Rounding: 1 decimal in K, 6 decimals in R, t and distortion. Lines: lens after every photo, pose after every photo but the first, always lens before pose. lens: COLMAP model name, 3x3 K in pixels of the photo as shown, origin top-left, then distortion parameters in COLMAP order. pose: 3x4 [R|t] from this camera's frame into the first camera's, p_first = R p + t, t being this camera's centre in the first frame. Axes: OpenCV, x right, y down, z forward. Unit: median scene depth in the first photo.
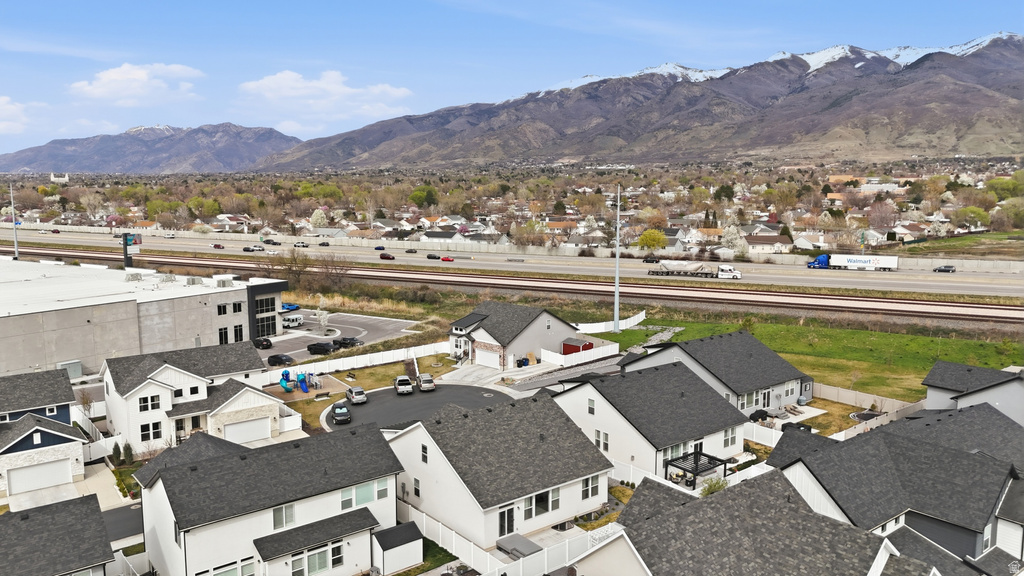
lens RADIAL K [[754.5, 0, 512.0], [0, 754.5, 288.0], [0, 0, 1]] dist [0.087662, -0.092866]
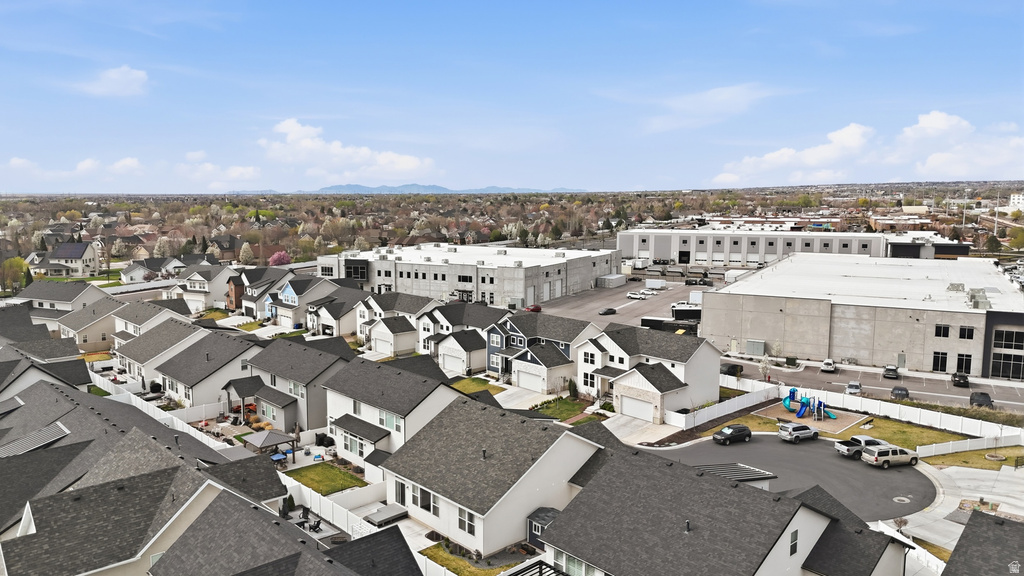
lens RADIAL K [[754.5, 0, 512.0], [0, 754.5, 288.0], [0, 0, 1]] dist [0.087662, -0.092866]
pose [[0.066409, 0.125908, -0.989817, 0.532160], [-0.132951, 0.984278, 0.116283, -0.067438], [0.988895, 0.123875, 0.082105, 0.520998]]
